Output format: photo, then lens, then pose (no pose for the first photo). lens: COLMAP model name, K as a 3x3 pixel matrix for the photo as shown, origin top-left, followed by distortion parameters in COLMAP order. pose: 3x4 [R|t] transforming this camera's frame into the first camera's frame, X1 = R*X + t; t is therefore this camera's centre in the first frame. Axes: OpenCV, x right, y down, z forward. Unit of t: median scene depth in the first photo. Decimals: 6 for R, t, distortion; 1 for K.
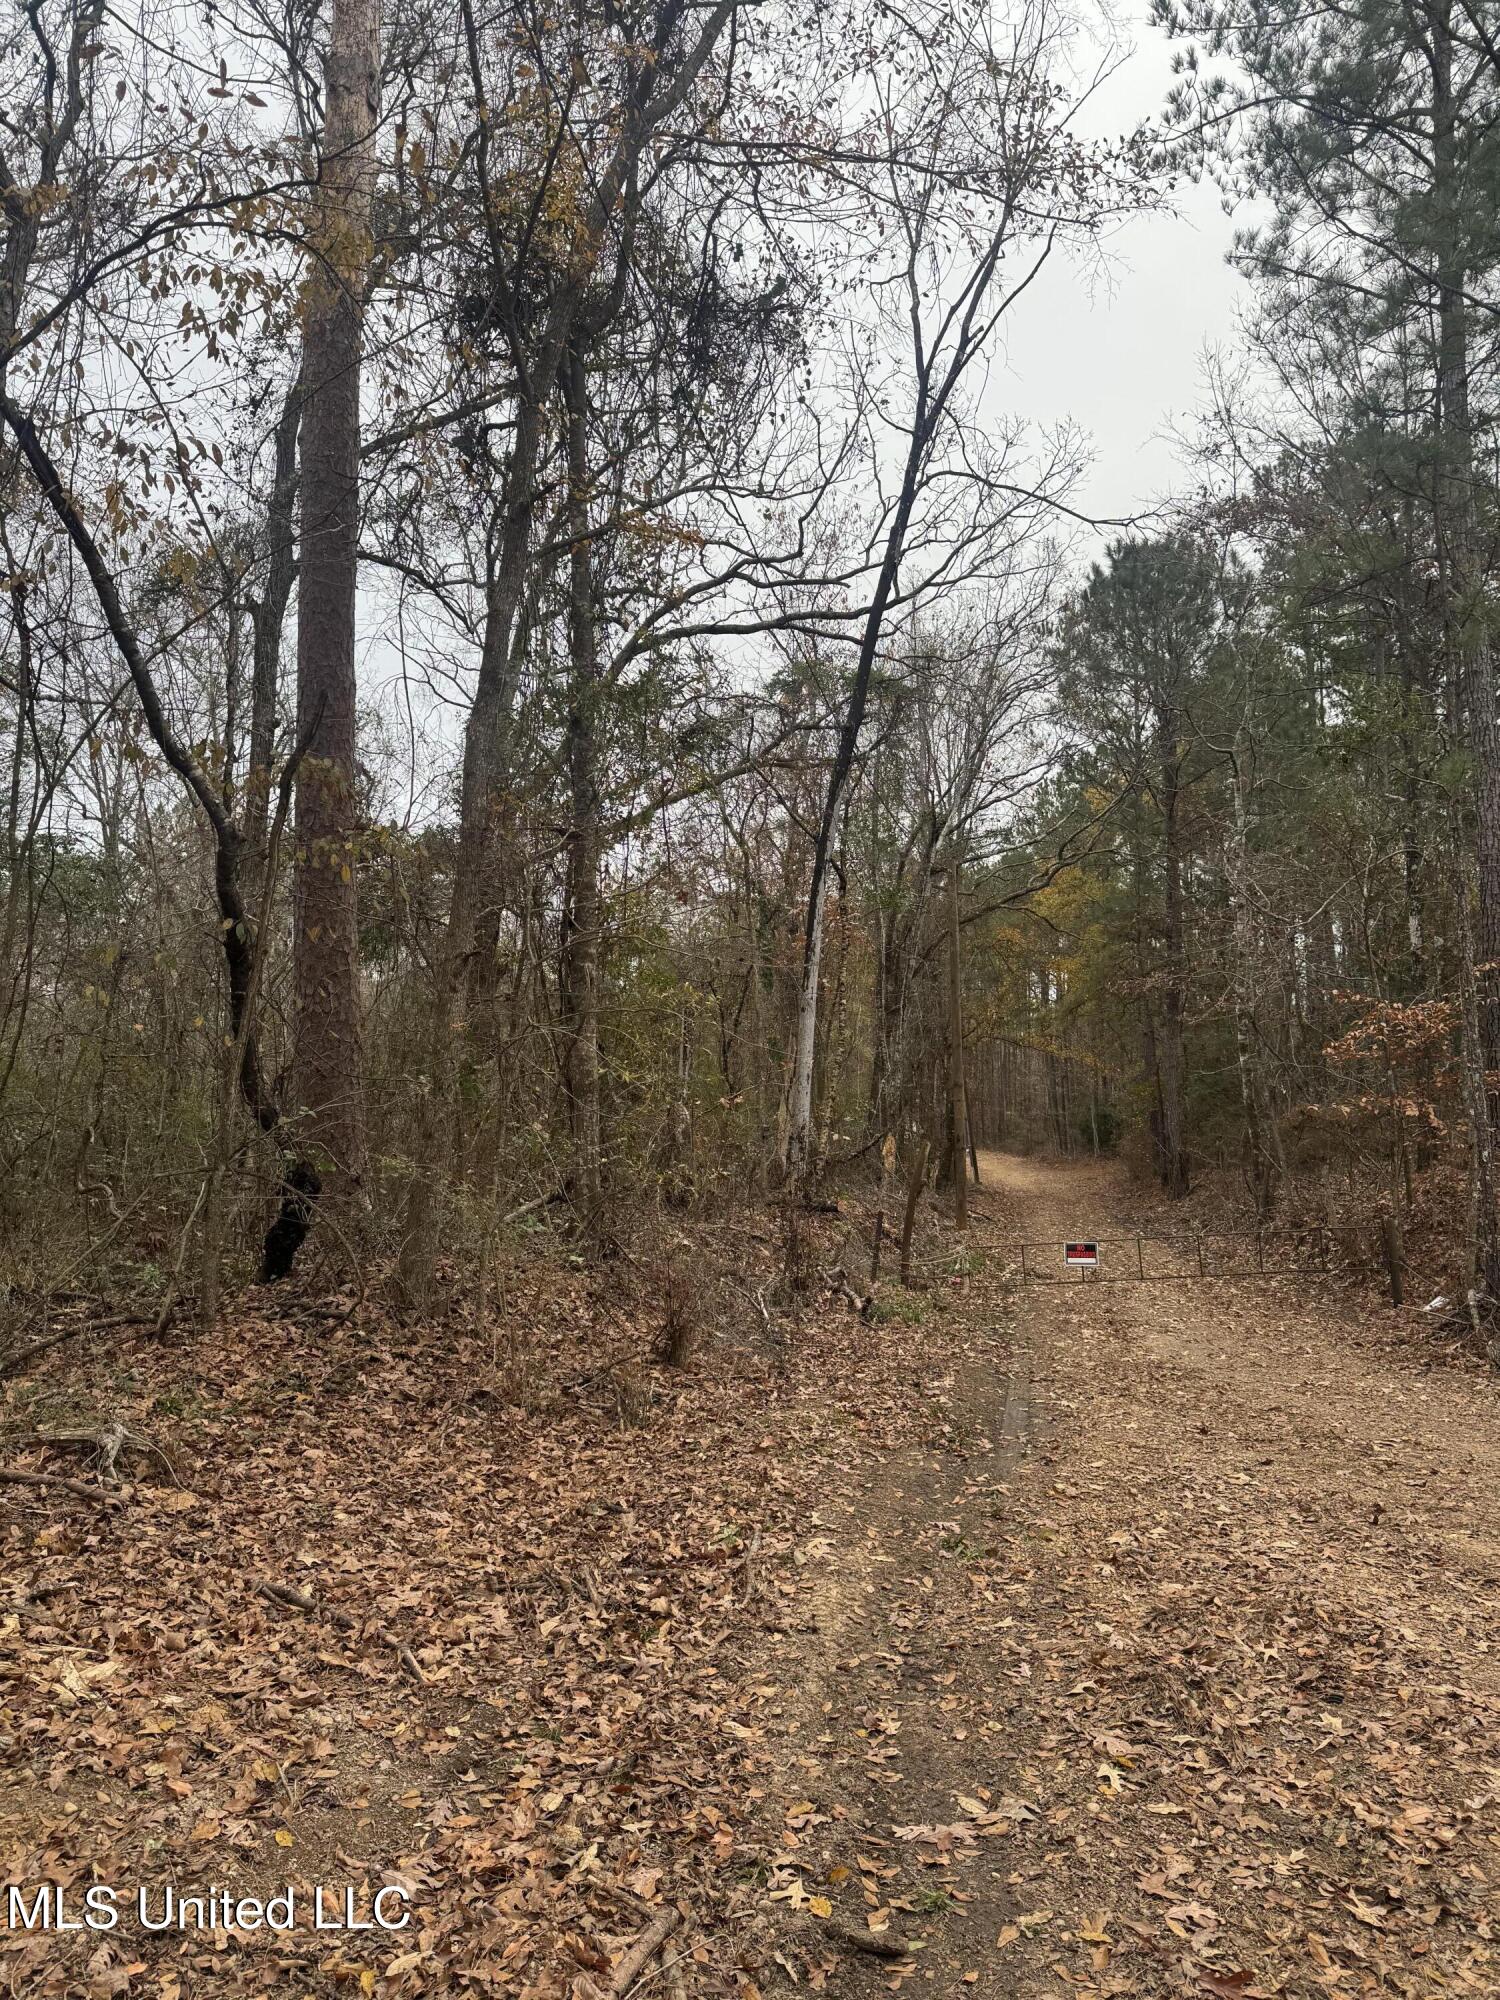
lens RADIAL K [[1438.0, 0, 750.0], [0, 1438.0, 1000.0], [0, 0, 1]] dist [0.135230, 0.000139]
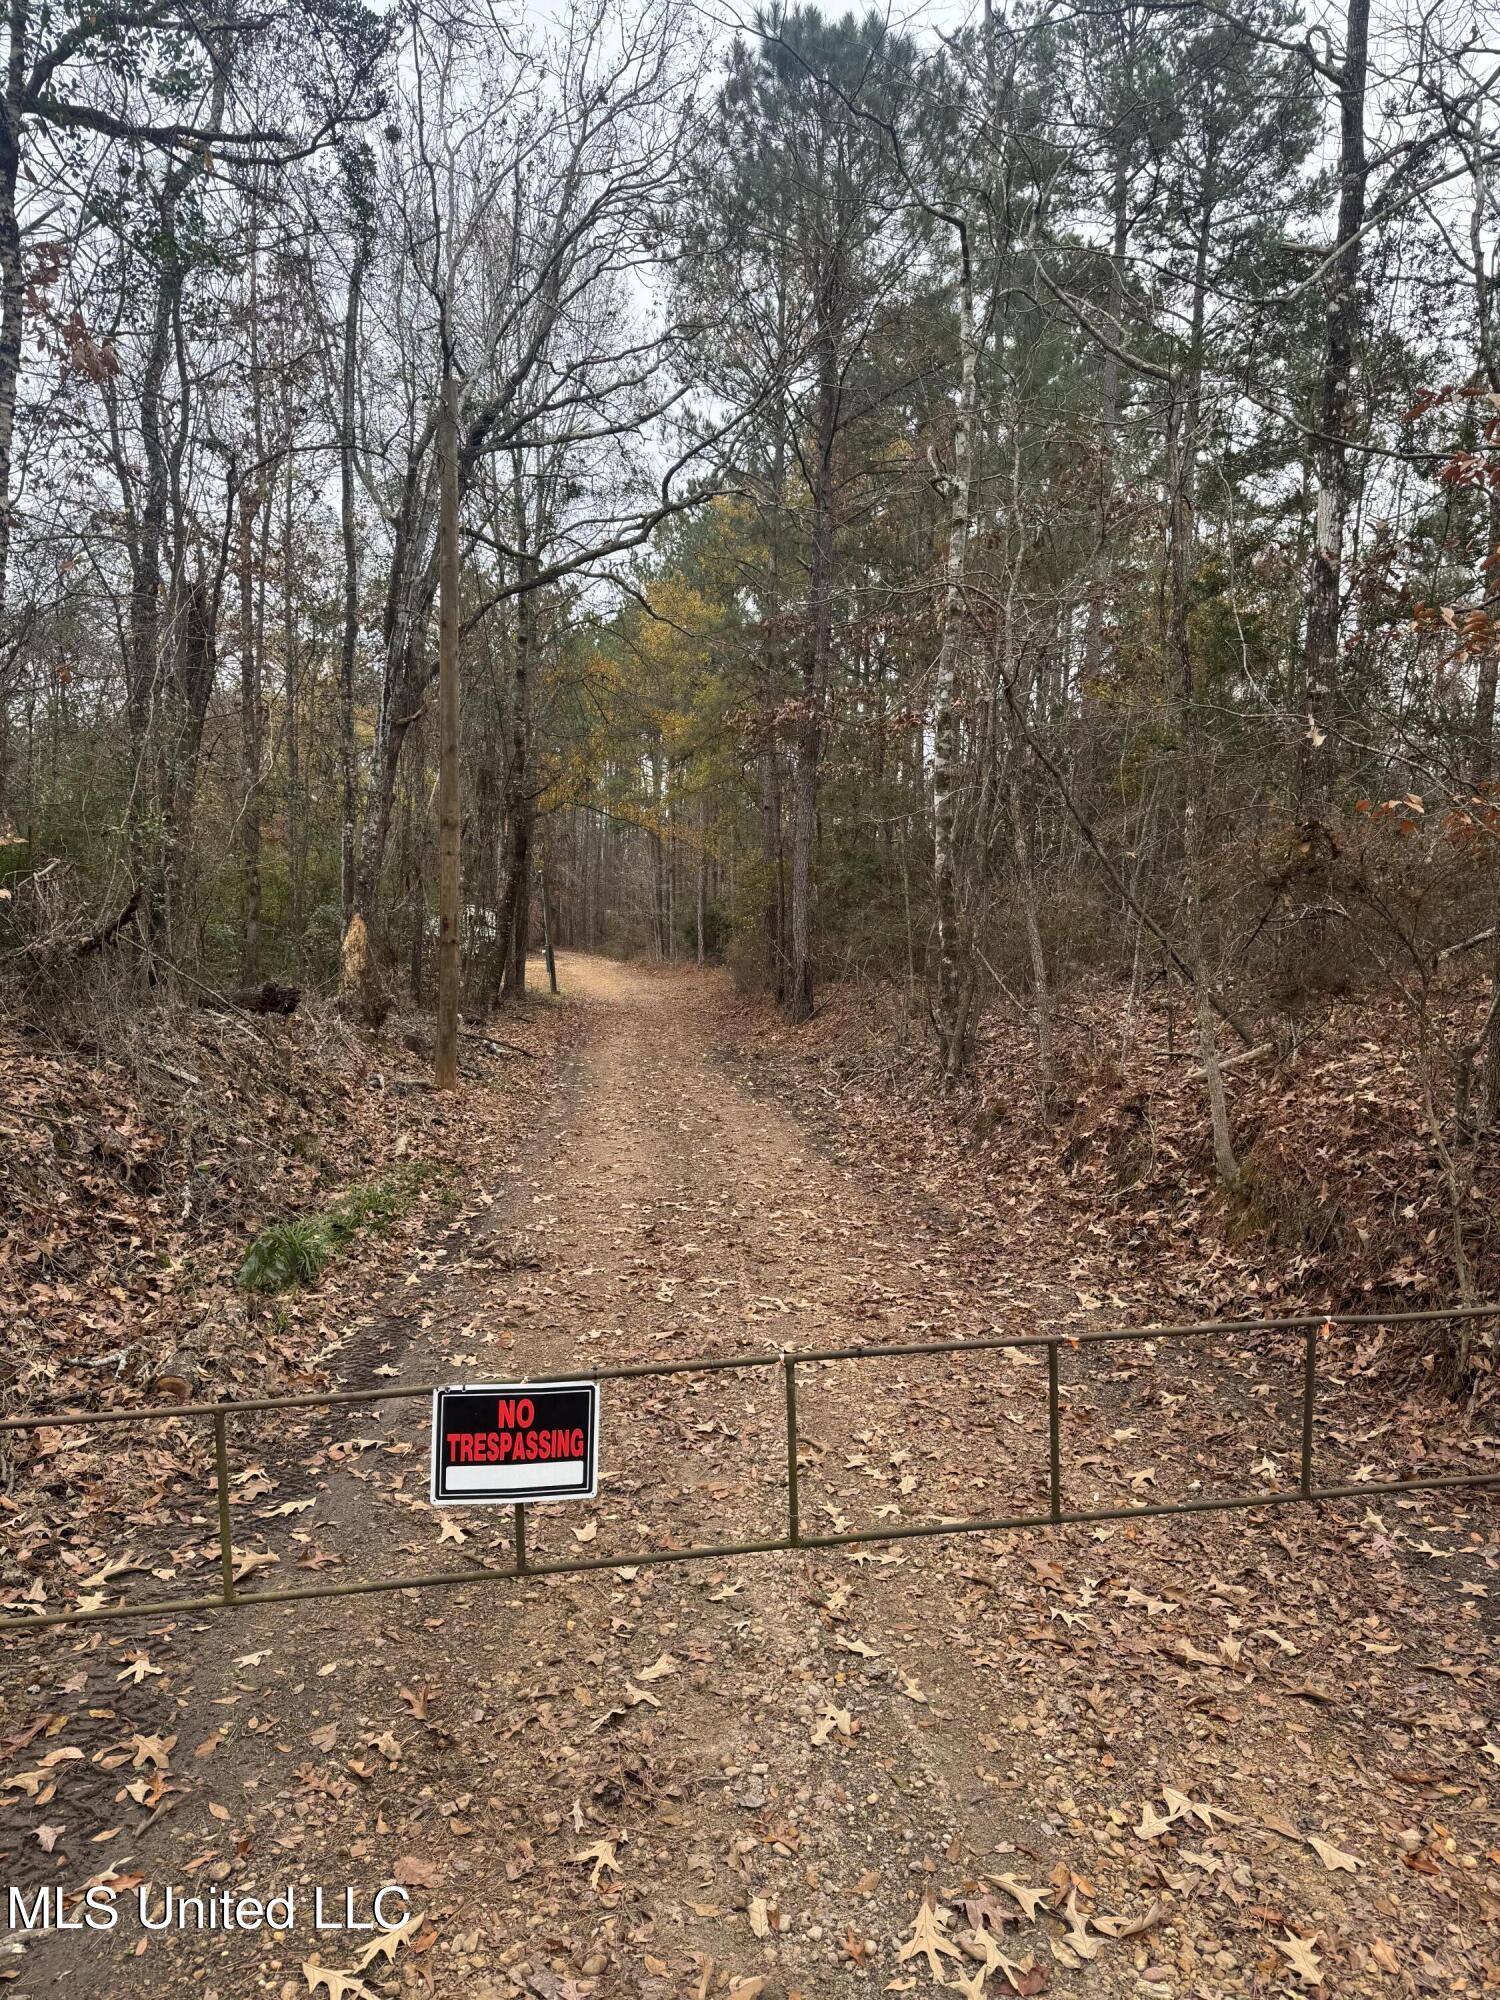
lens RADIAL K [[1438.0, 0, 750.0], [0, 1438.0, 1000.0], [0, 0, 1]] dist [0.135230, 0.000139]
pose [[0.964555, 0.025548, 0.262644, 0.074137], [-0.061185, 0.989831, 0.128418, 0.031202], [-0.256692, -0.139936, 0.956309, 0.292422]]
